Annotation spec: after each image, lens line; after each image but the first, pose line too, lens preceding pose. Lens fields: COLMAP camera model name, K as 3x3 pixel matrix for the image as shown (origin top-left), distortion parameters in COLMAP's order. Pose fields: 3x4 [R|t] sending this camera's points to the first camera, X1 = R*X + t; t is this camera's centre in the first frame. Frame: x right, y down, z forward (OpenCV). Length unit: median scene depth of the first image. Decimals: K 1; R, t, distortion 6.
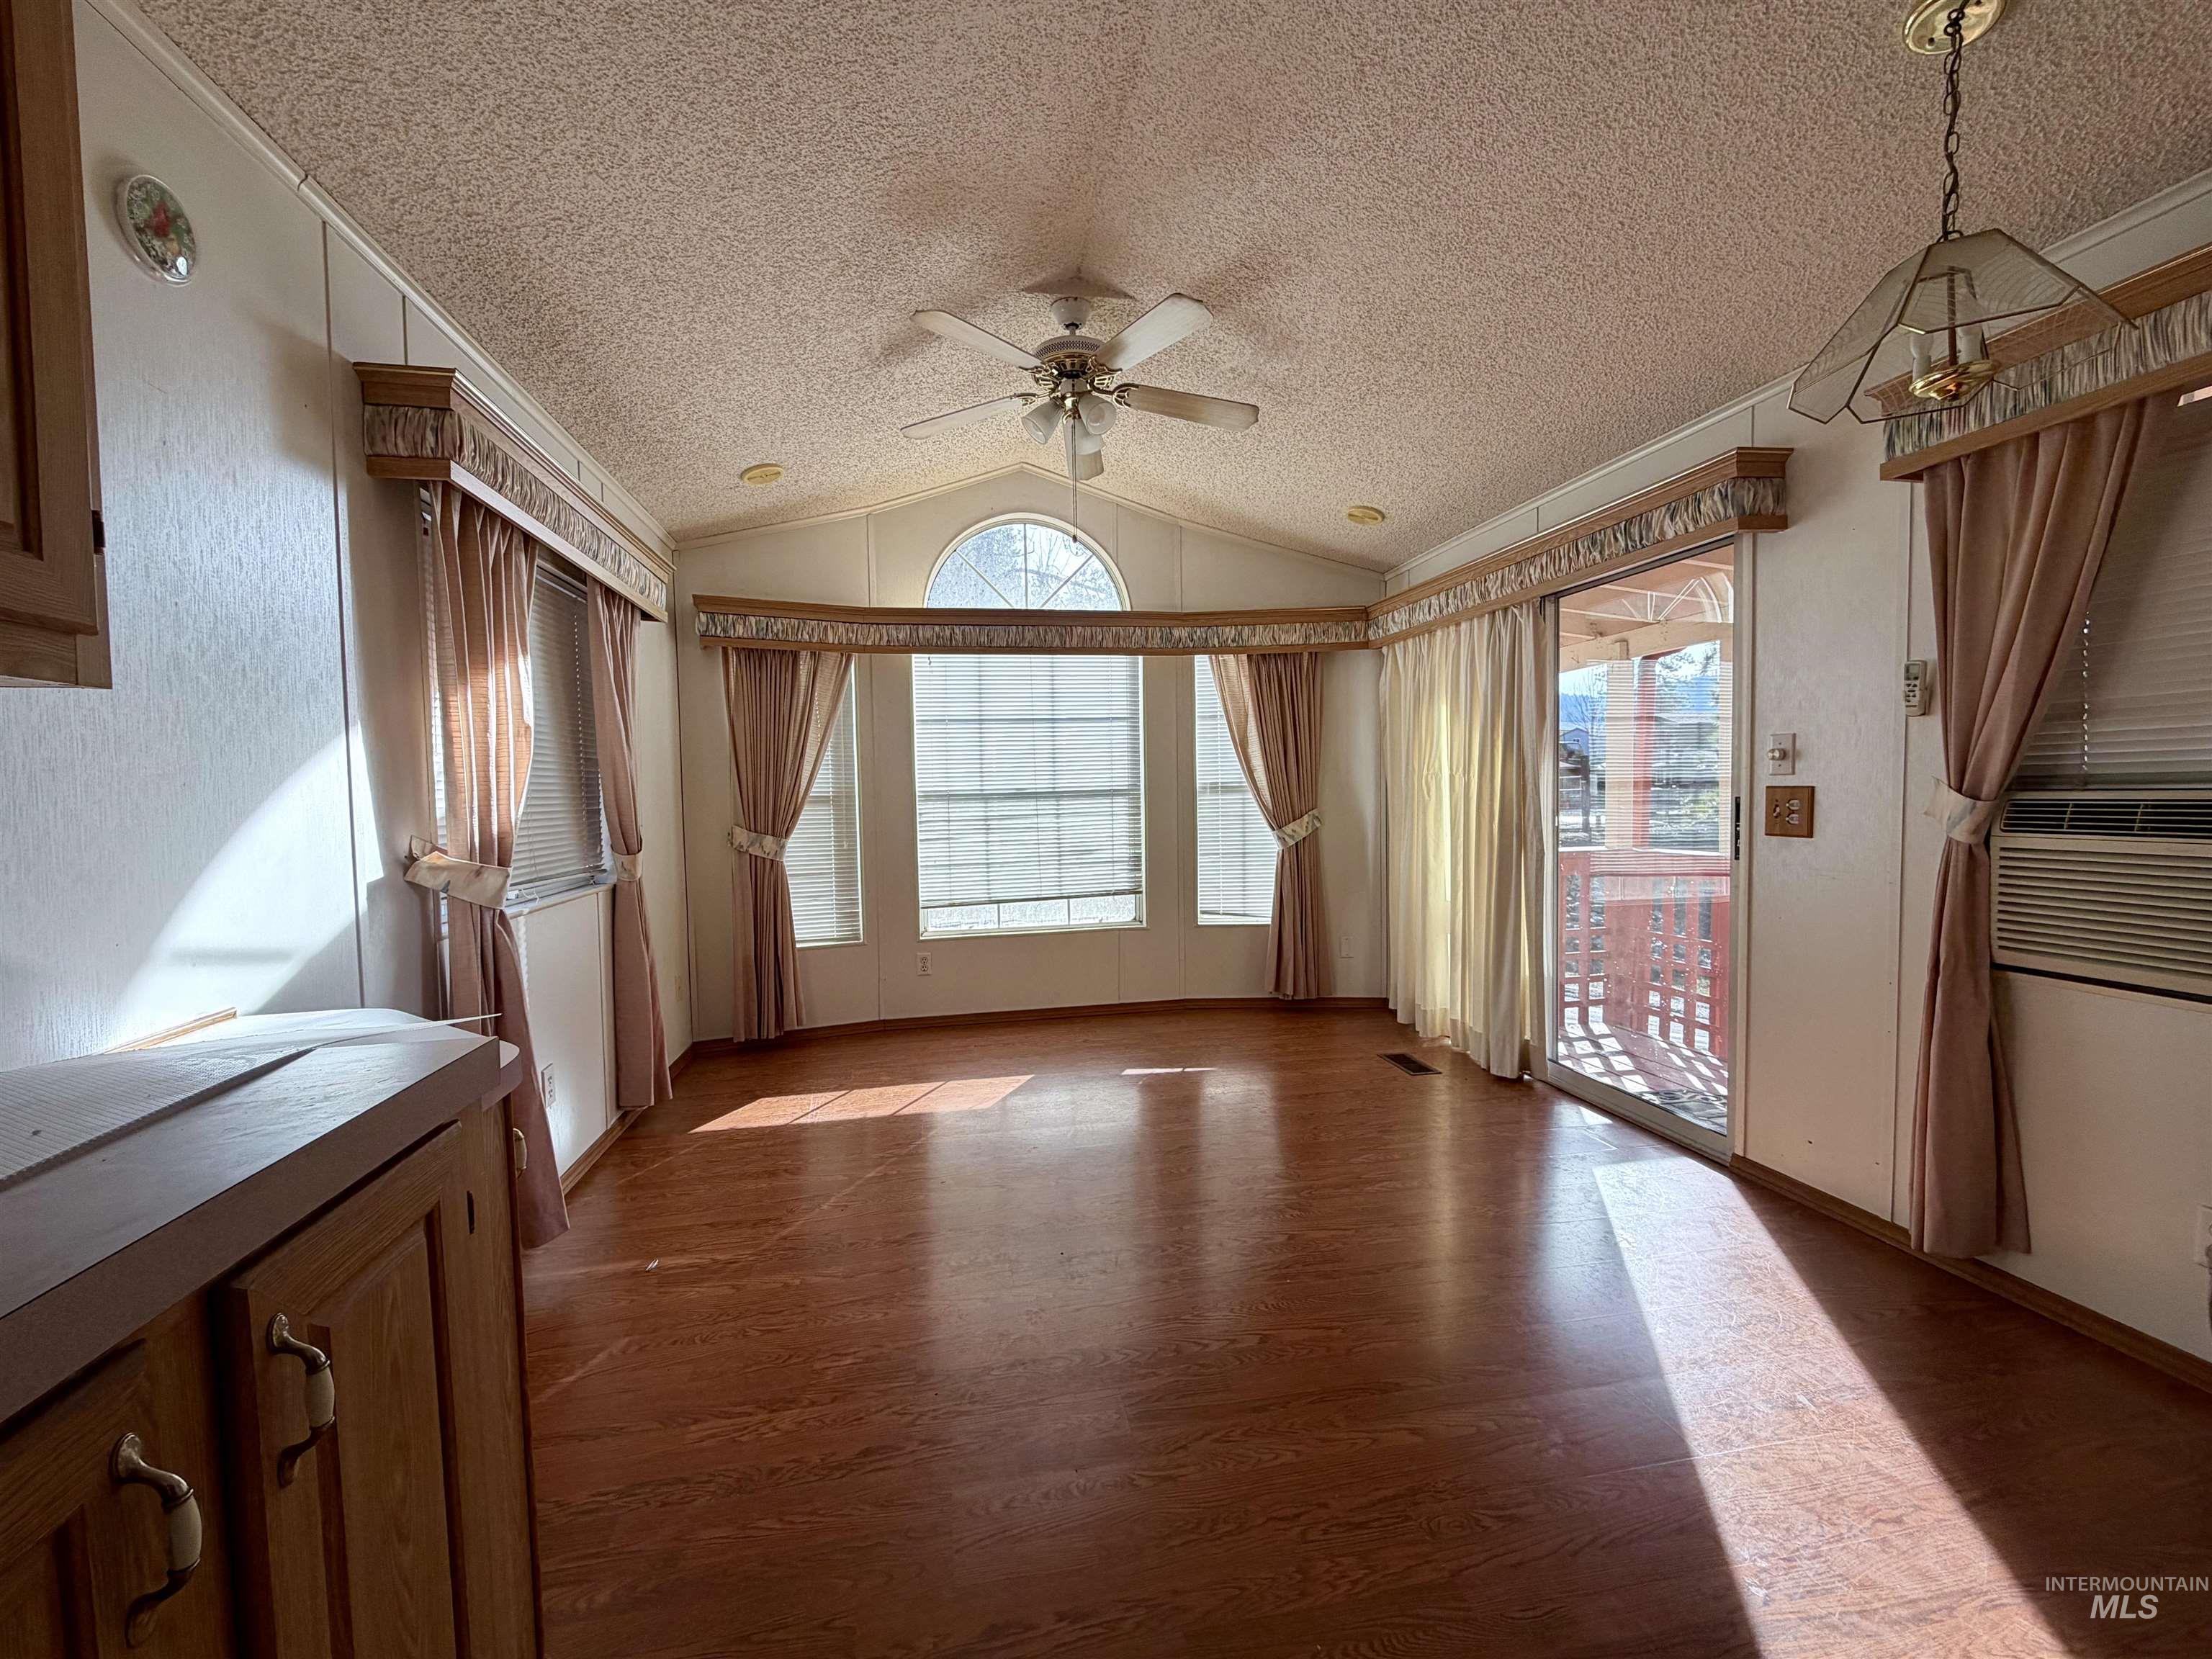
lens RADIAL K [[880.5, 0, 1095.4], [0, 880.5, 831.1], [0, 0, 1]] dist [-0.000165, 0.000218]
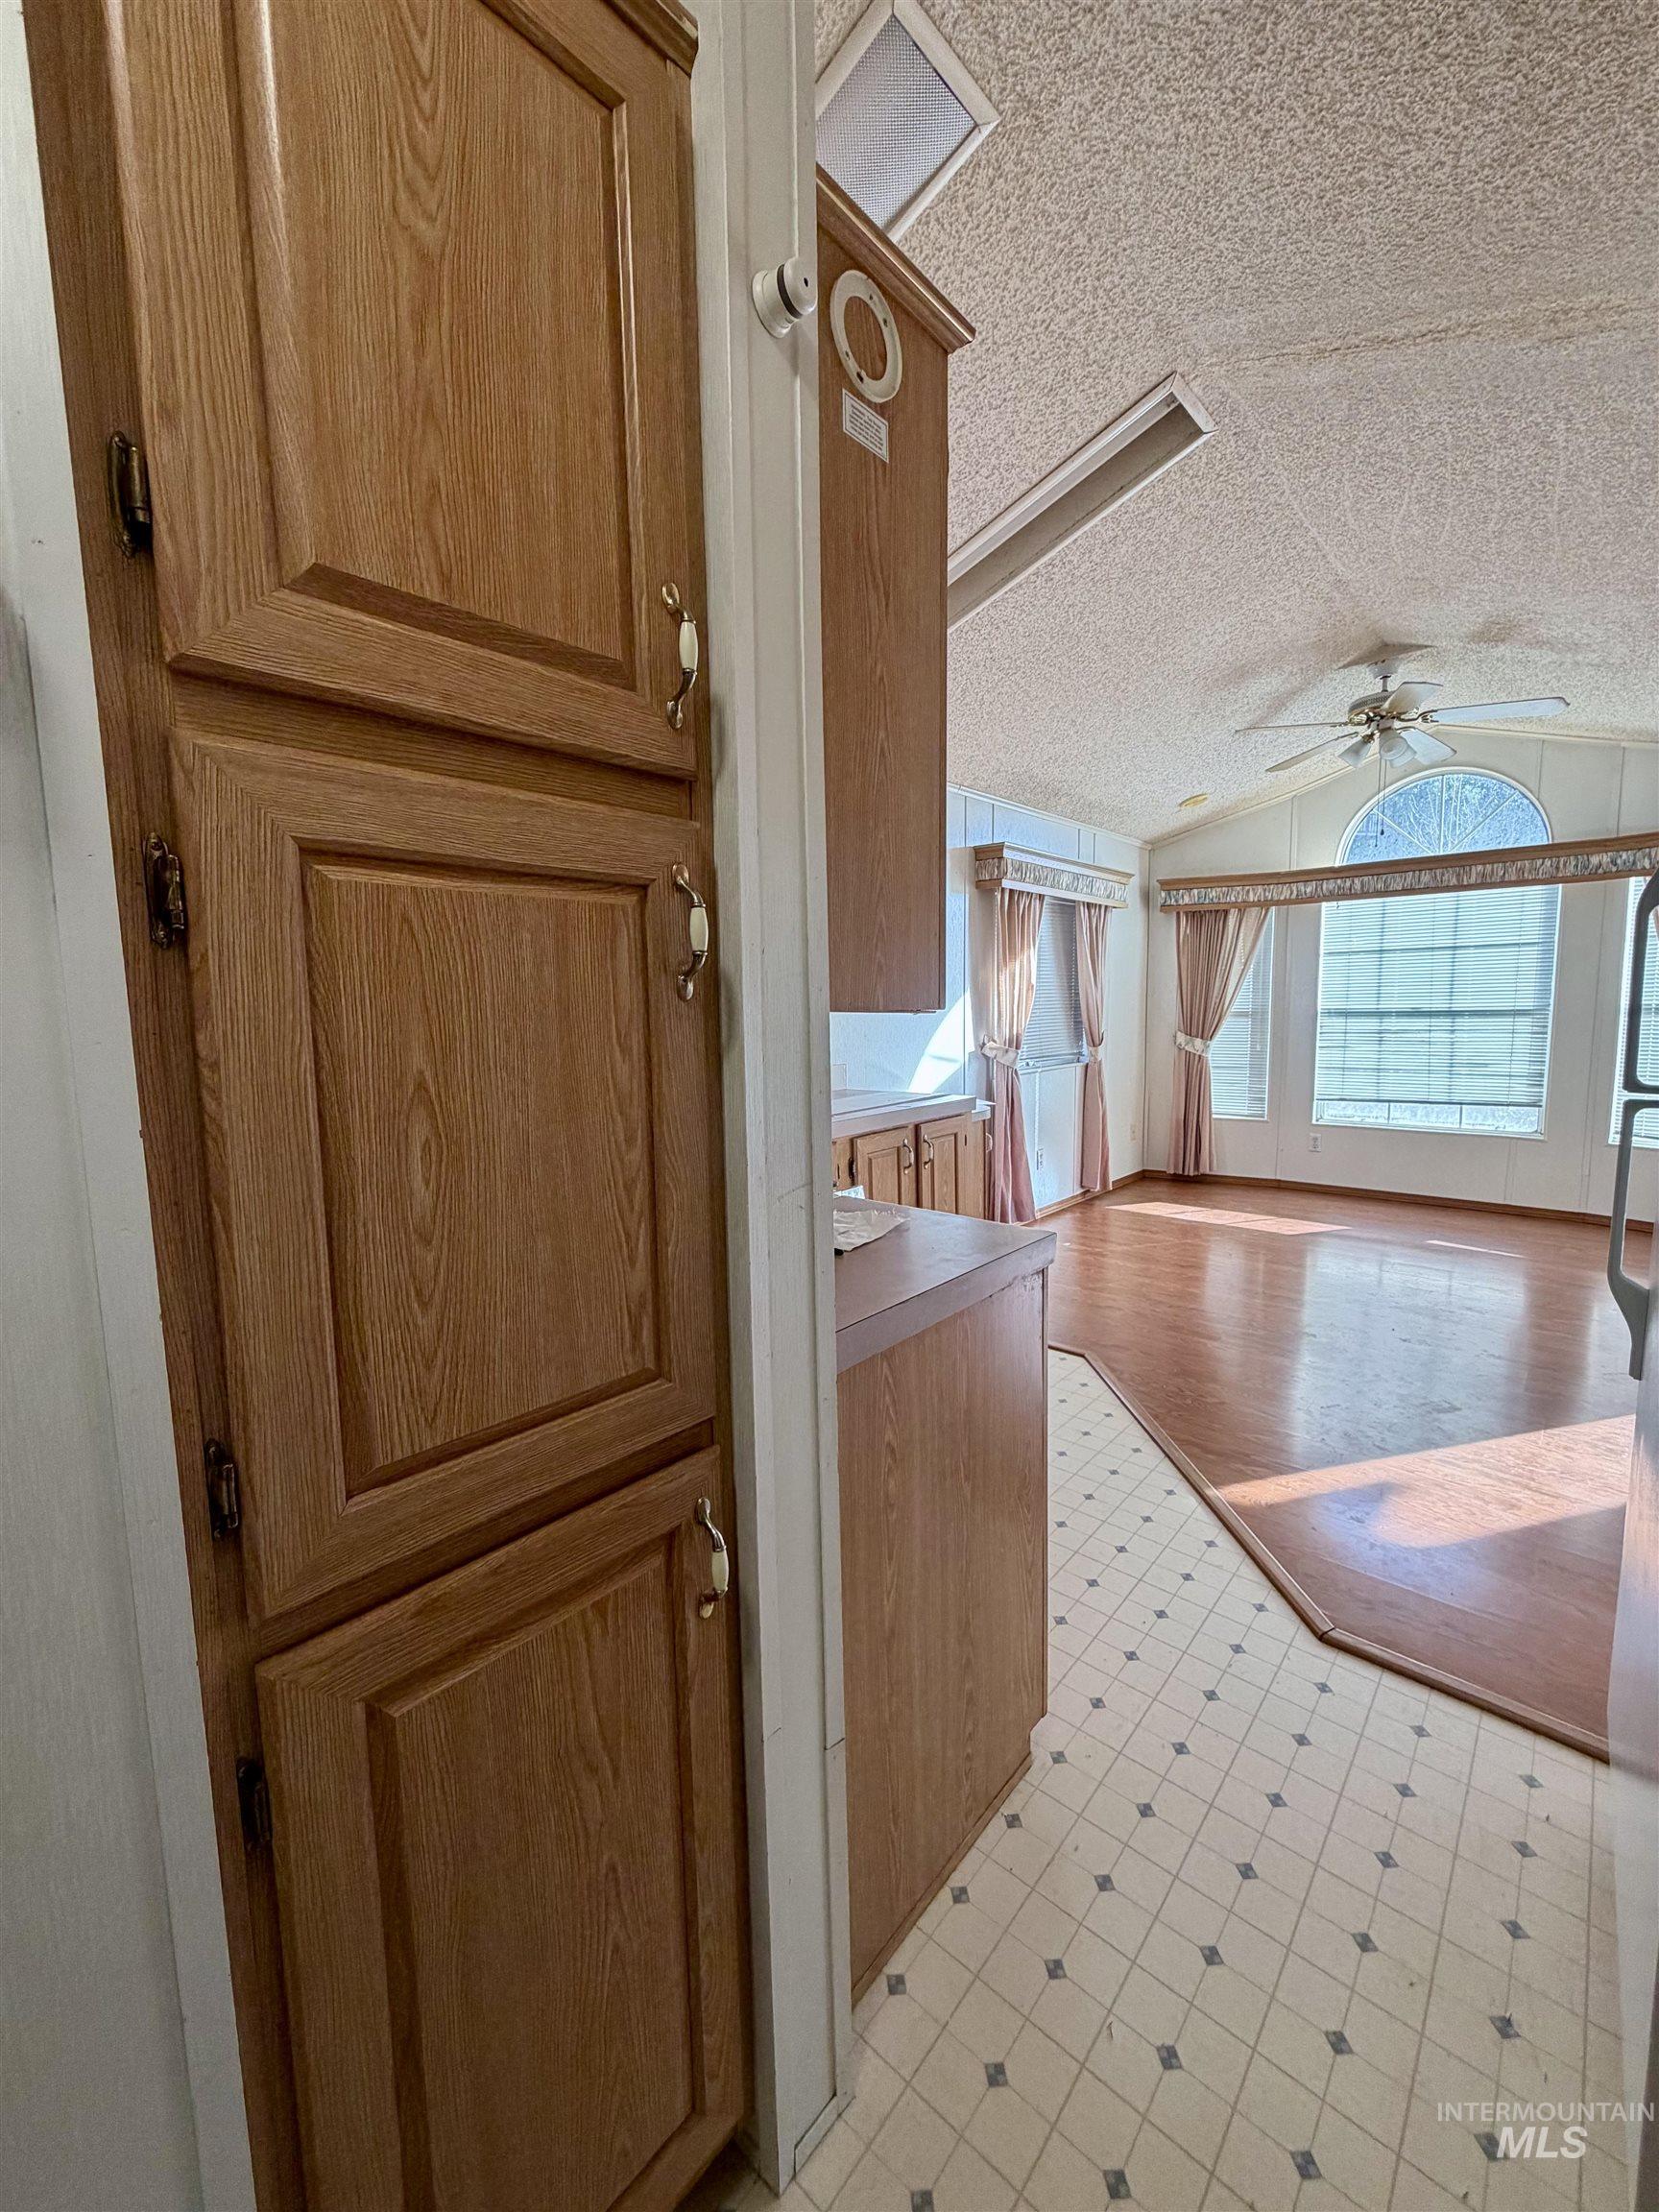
lens RADIAL K [[880.5, 0, 829.5], [0, 880.5, 1106.0], [0, 0, 1]] dist [-0.000165, 0.000218]
pose [[0.613865, 0.102645, -0.782709, 0.414586], [-0.030903, 0.993875, 0.106101, -0.020388], [0.788806, -0.040944, 0.613277, -0.391395]]
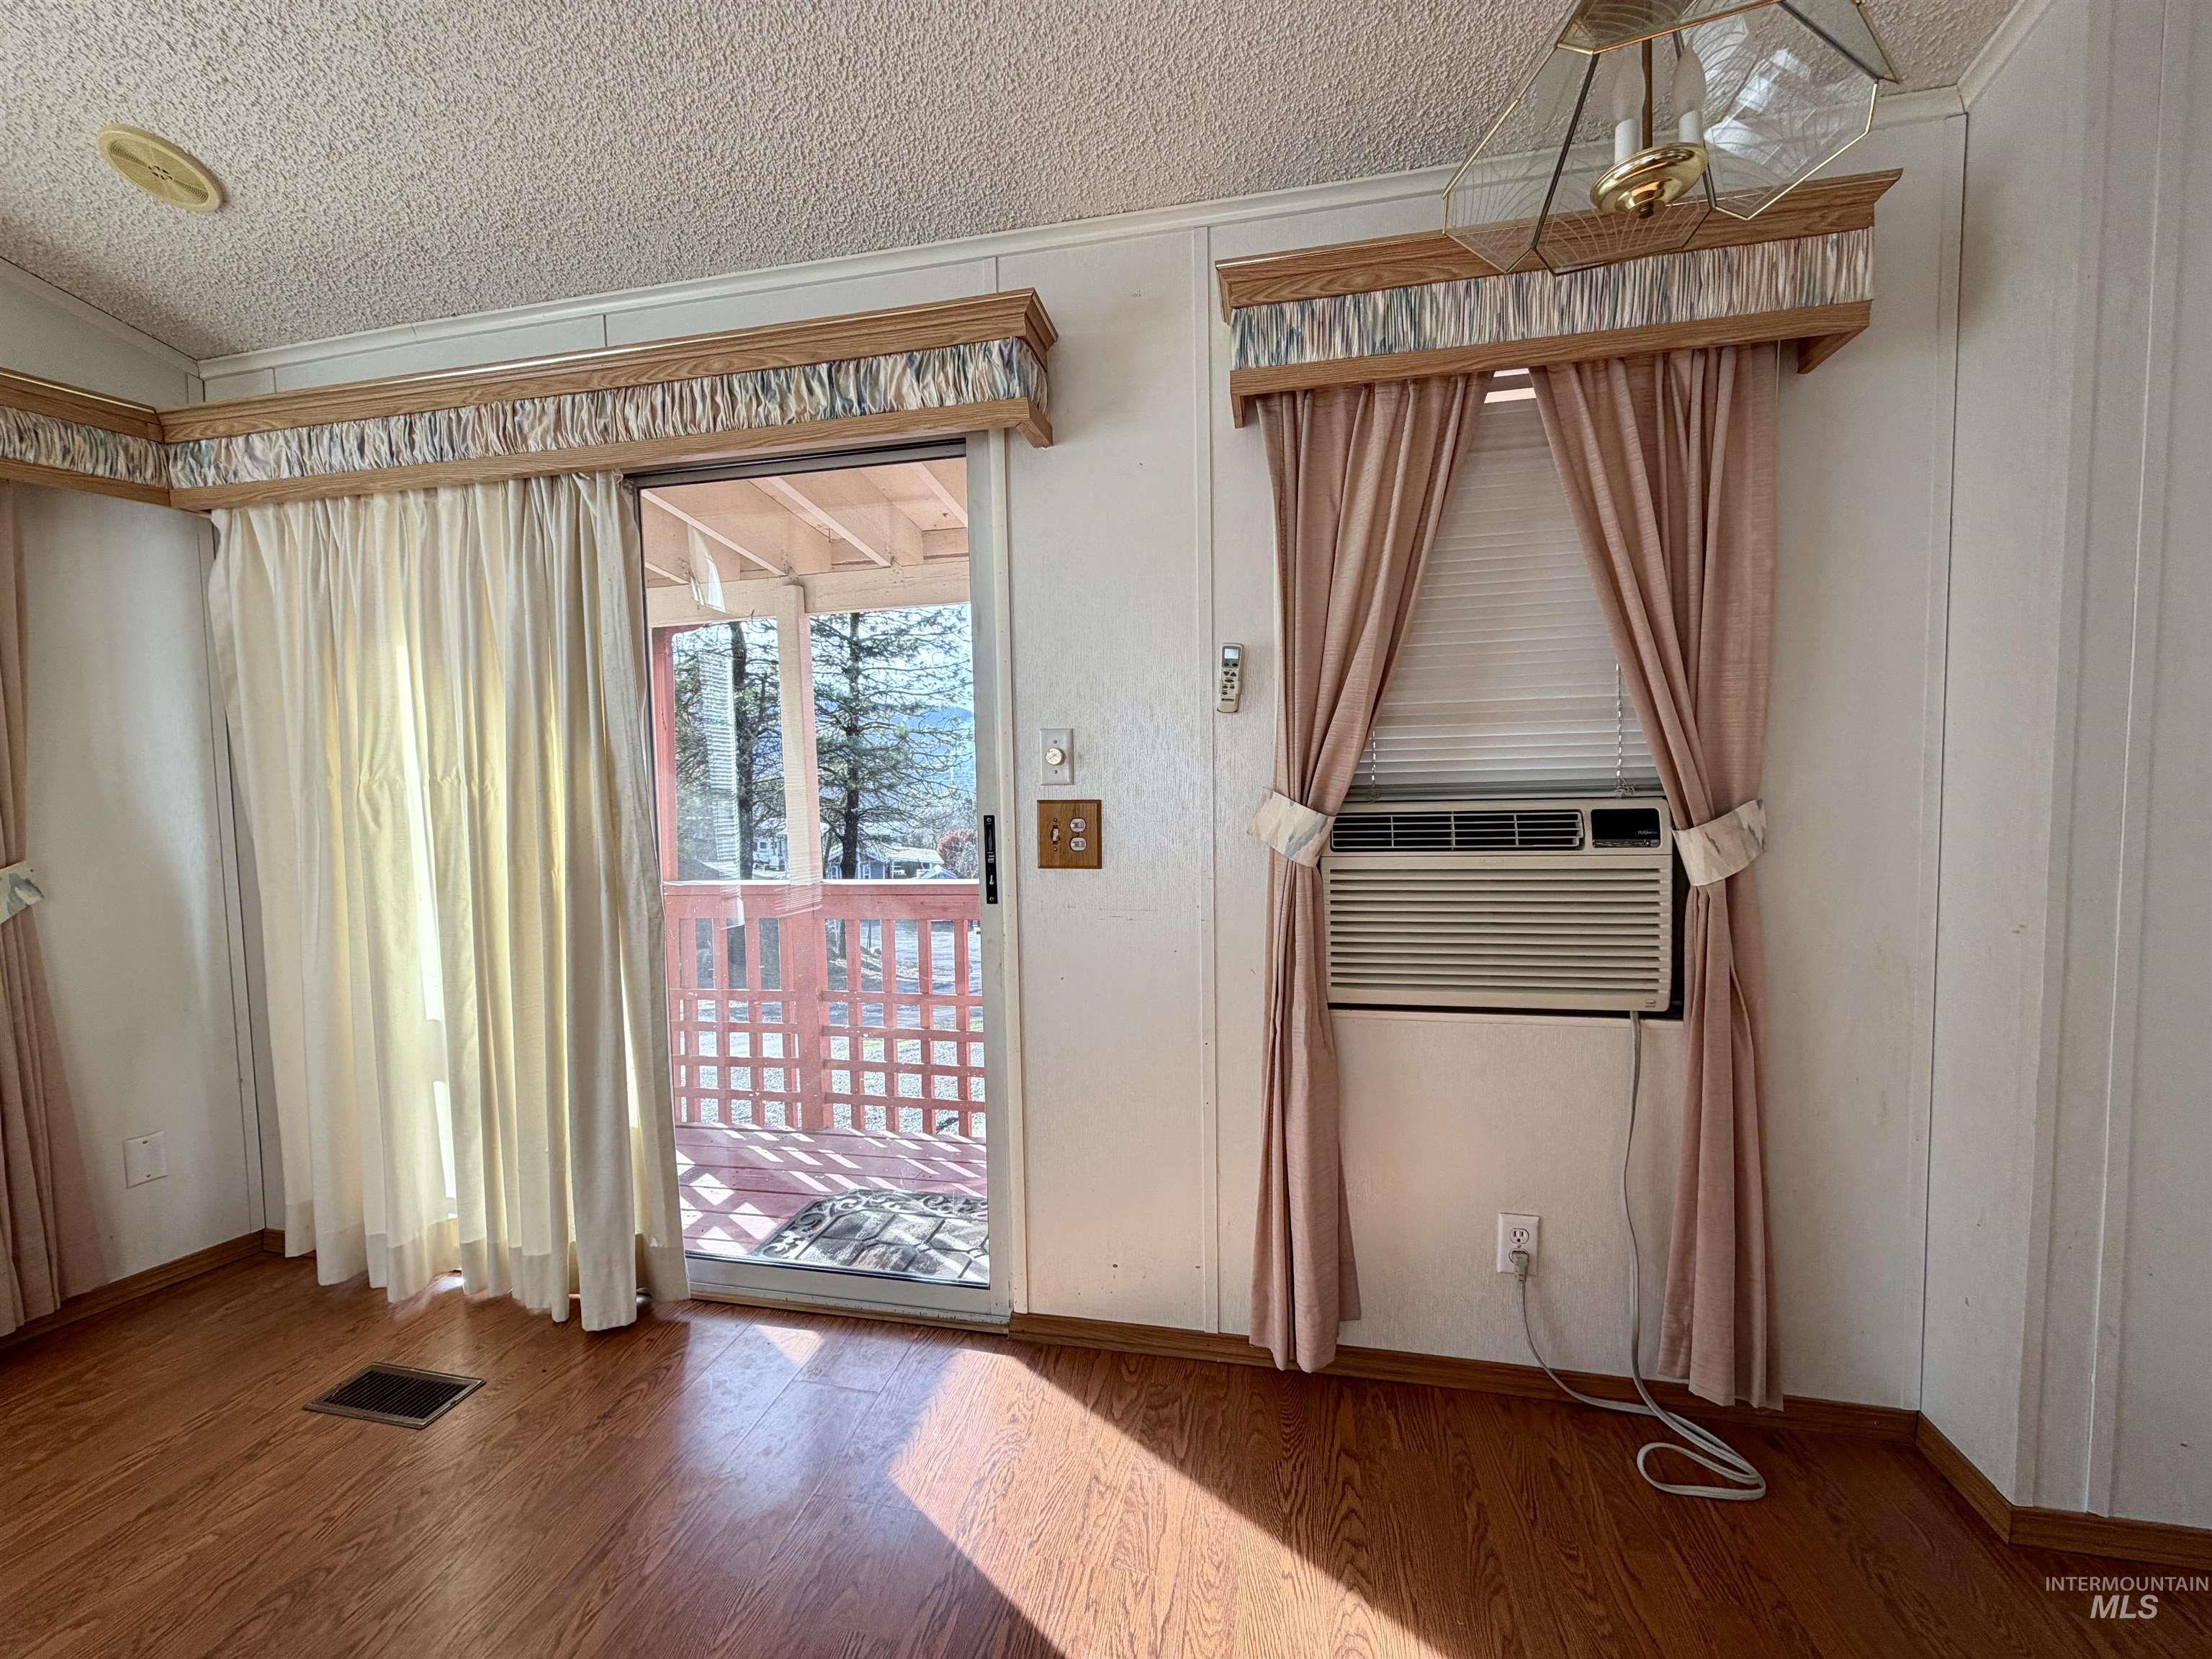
lens RADIAL K [[880.5, 0, 1095.4], [0, 880.5, 831.1], [0, 0, 1]] dist [-0.000165, 0.000218]
pose [[0.382649, -0.043389, 0.922874, 0.074994], [0.054754, 0.998206, 0.024229, -0.026957], [-0.922270, 0.041259, 0.384338, 0.453777]]
